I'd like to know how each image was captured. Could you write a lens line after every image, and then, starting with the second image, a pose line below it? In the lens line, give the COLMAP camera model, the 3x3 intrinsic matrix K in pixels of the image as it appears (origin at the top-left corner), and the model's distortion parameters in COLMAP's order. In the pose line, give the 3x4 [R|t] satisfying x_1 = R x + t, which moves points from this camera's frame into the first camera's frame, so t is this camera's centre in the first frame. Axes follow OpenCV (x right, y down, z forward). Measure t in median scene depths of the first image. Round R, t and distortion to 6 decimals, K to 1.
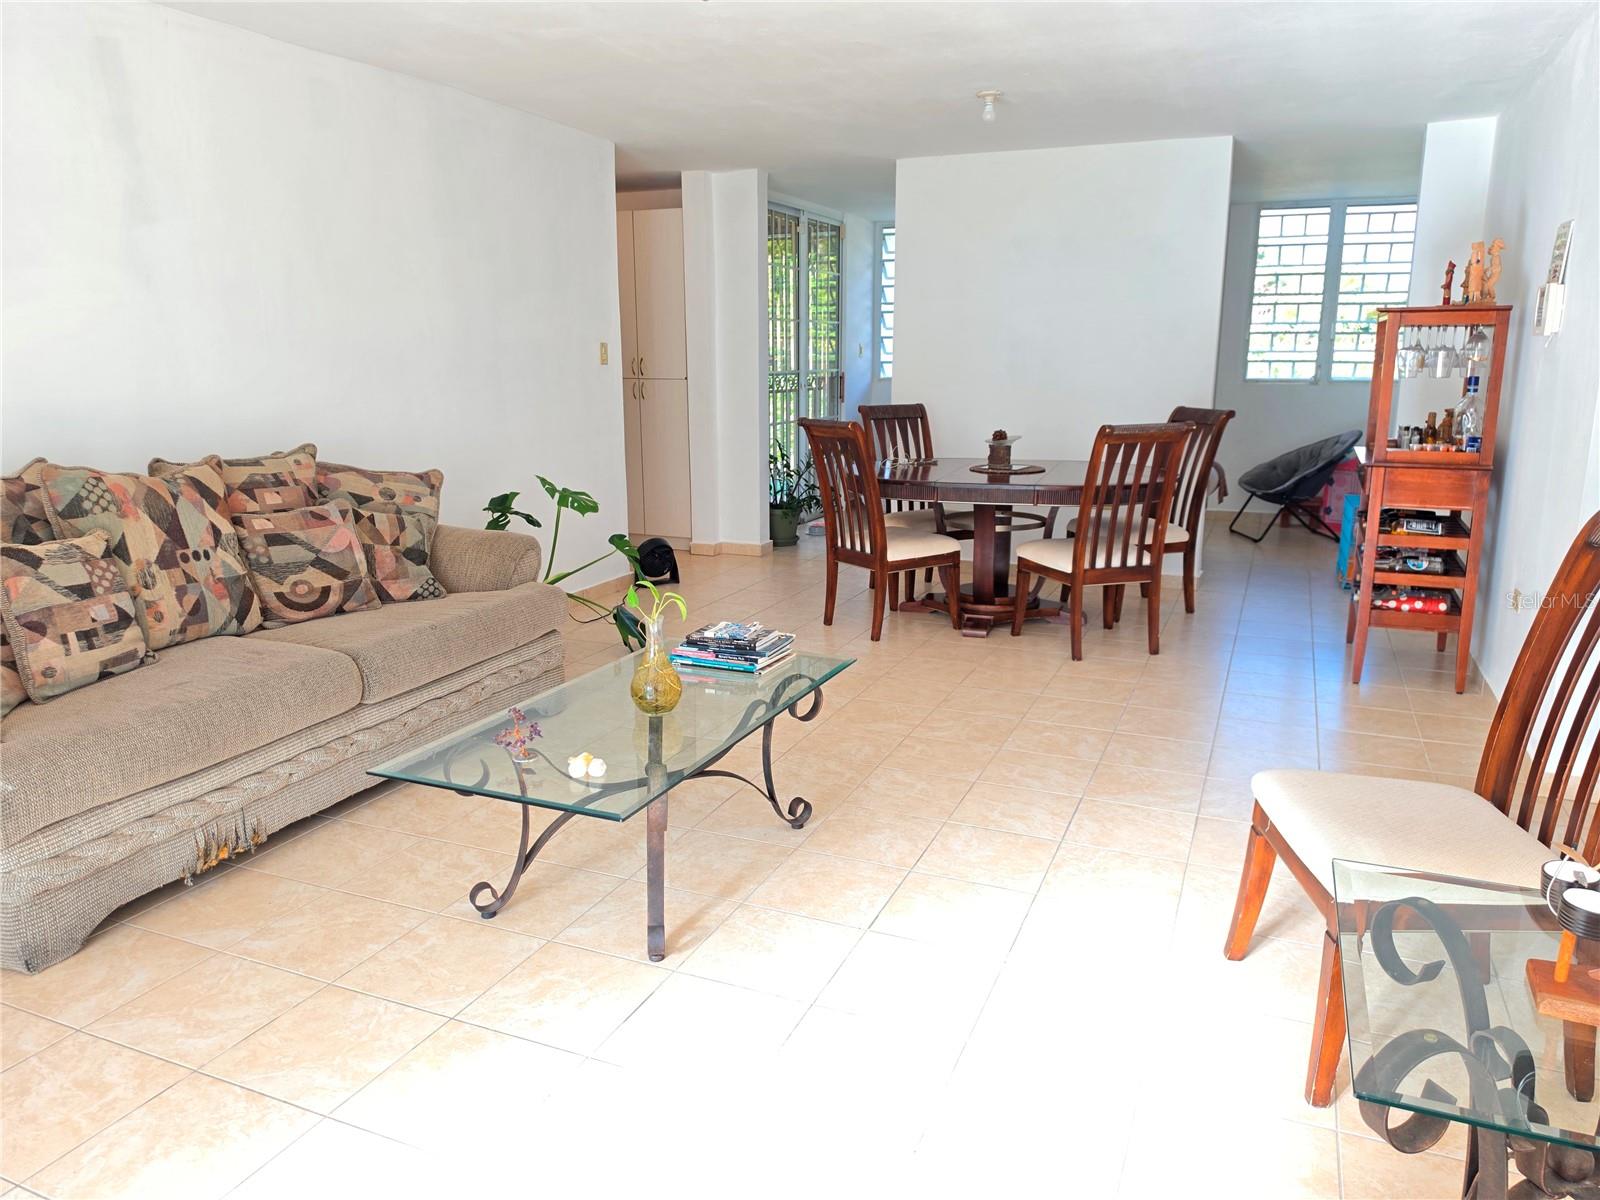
lens RADIAL K [[1099.9, 0, 800.0], [0, 1099.9, 600.0], [0, 0, 1]] dist [0.052262, -0.000220]
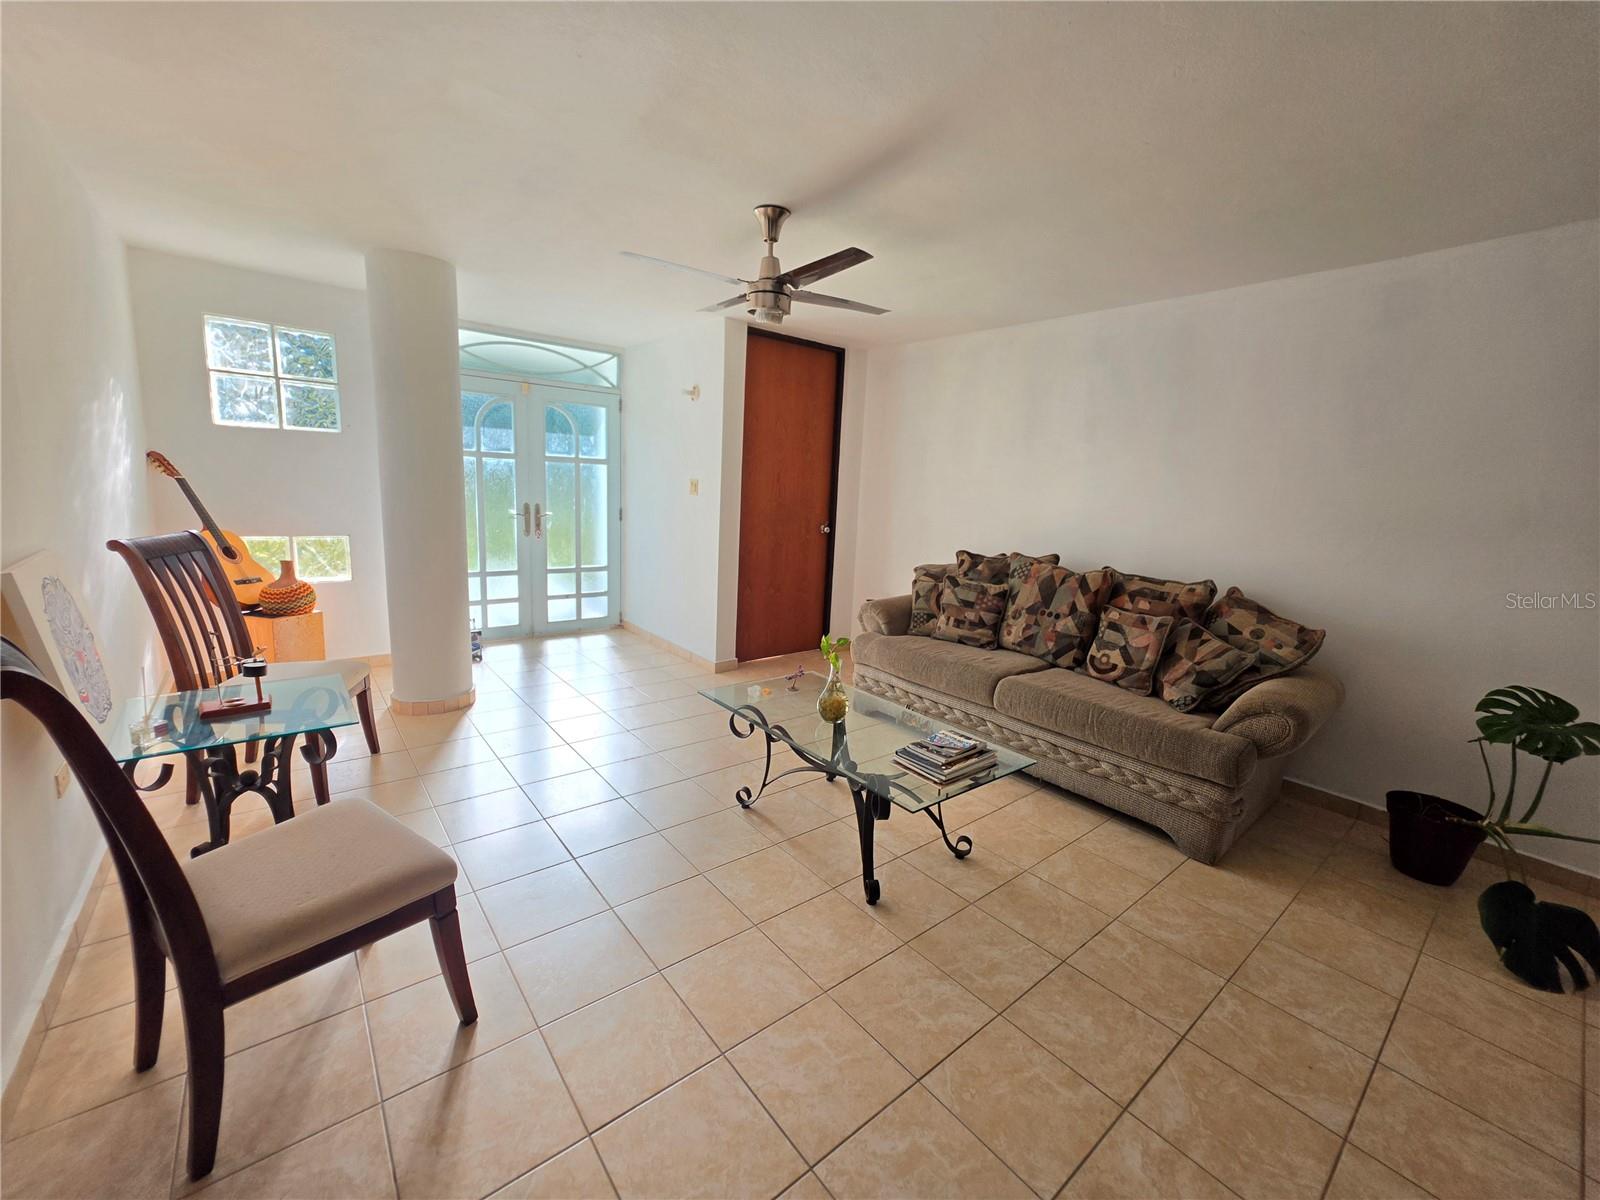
lens RADIAL K [[642.3, 0, 800.0], [0, 642.3, 600.0], [0, 0, 1]] dist [0.000072, -0.000004]
pose [[-0.464288, 0.140708, -0.874436, 0.549498], [-0.240086, 0.930339, 0.277179, -0.247397], [0.852523, 0.338631, -0.398163, 1.032178]]
